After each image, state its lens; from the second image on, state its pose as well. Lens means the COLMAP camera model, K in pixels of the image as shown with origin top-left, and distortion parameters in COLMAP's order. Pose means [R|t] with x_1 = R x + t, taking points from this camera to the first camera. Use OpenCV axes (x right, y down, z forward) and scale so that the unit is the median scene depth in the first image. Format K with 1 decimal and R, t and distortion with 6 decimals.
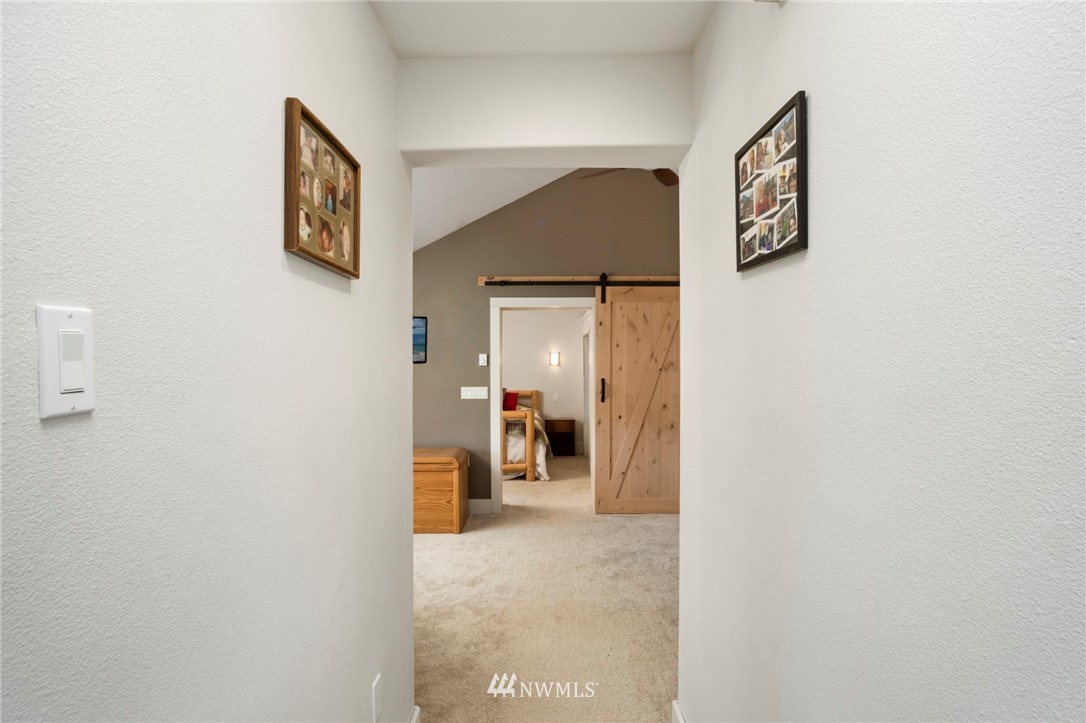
lens RADIAL K [[587.3, 0, 539.3], [0, 587.3, 363.4], [0, 0, 1]] dist [-0.019788, 0.000915]
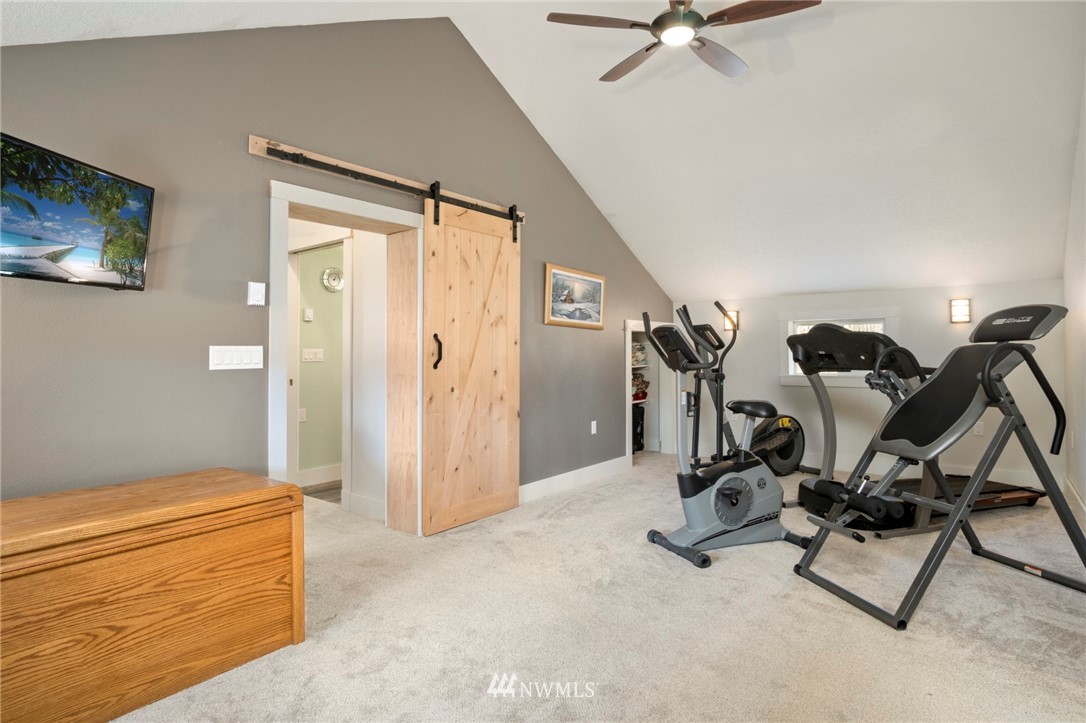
lens RADIAL K [[587.3, 0, 575.4], [0, 587.3, 337.2], [0, 0, 1]] dist [-0.019788, 0.000915]
pose [[0.610506, 0.014211, 0.791884, -0.332672], [0.008368, 0.999667, -0.024391, 0.047393], [-0.791967, 0.021517, 0.610184, 0.455277]]
